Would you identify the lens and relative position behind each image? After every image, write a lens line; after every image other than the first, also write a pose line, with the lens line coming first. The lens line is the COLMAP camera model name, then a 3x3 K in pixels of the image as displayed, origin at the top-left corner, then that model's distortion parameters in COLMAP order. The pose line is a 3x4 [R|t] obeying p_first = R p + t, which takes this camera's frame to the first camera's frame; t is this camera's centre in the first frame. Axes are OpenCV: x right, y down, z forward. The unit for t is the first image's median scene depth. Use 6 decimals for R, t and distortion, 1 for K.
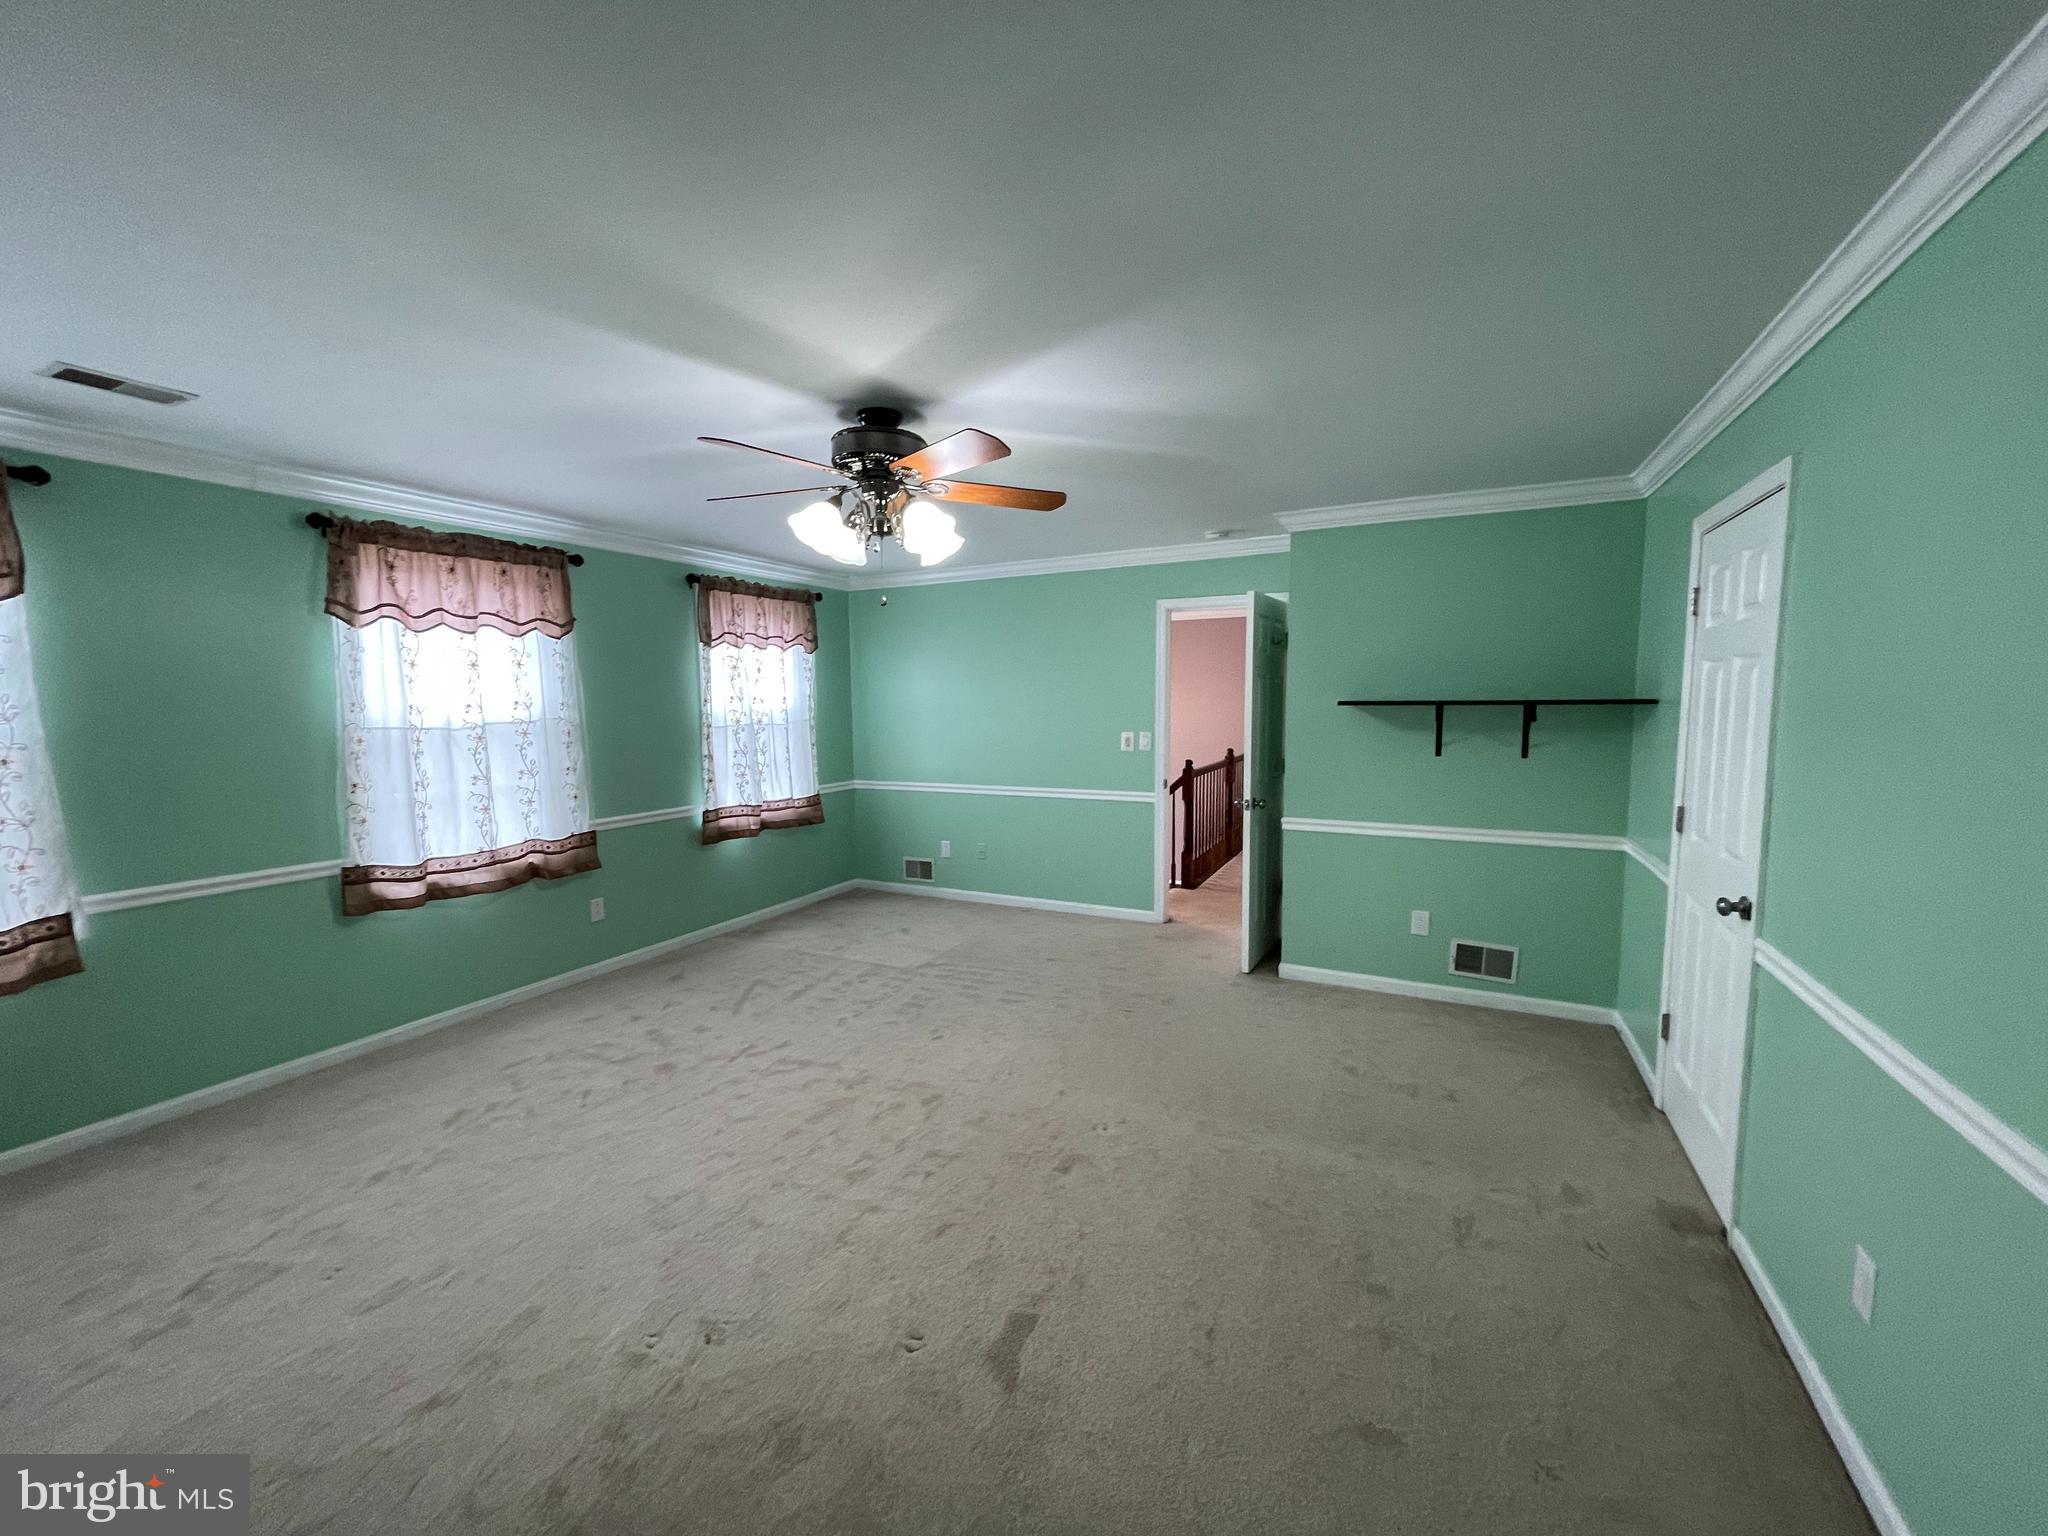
lens RADIAL K [[825.4, 0, 1007.5], [0, 825.4, 770.3], [0, 0, 1]] dist [-0.000282, 0.000482]
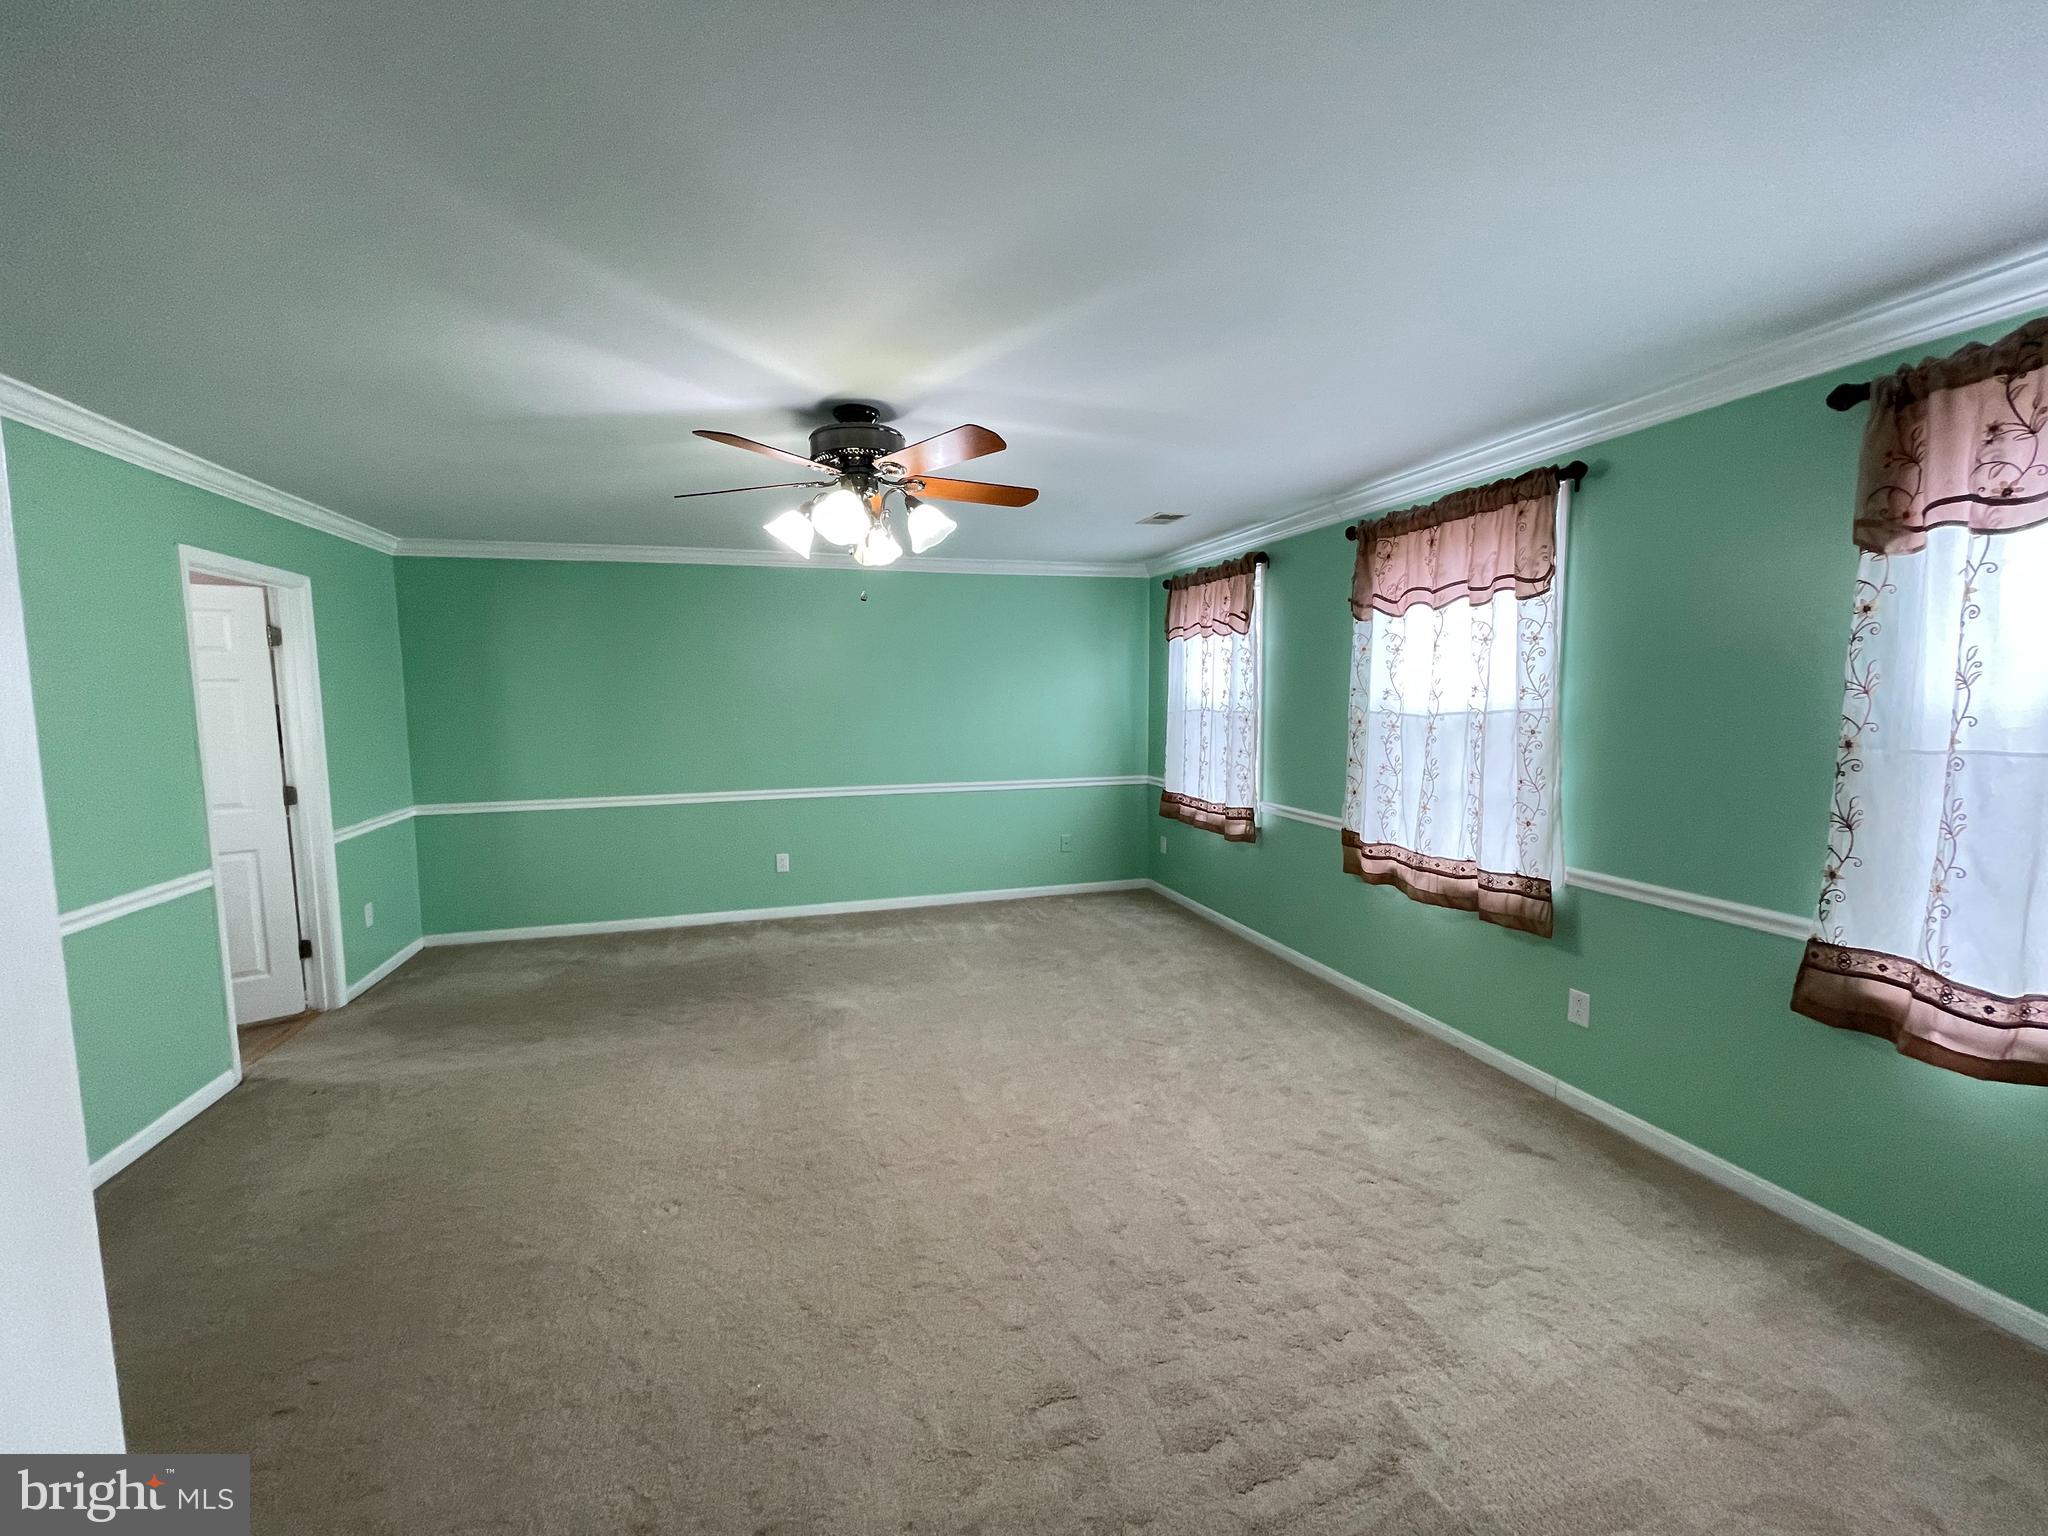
lens RADIAL K [[825.4, 0, 1007.5], [0, 825.4, 770.3], [0, 0, 1]] dist [-0.000282, 0.000482]
pose [[-0.728416, 0.081318, -0.680292, 0.285377], [-0.043415, 0.985457, 0.164283, -0.114347], [0.683758, 0.149201, -0.714293, 1.264713]]
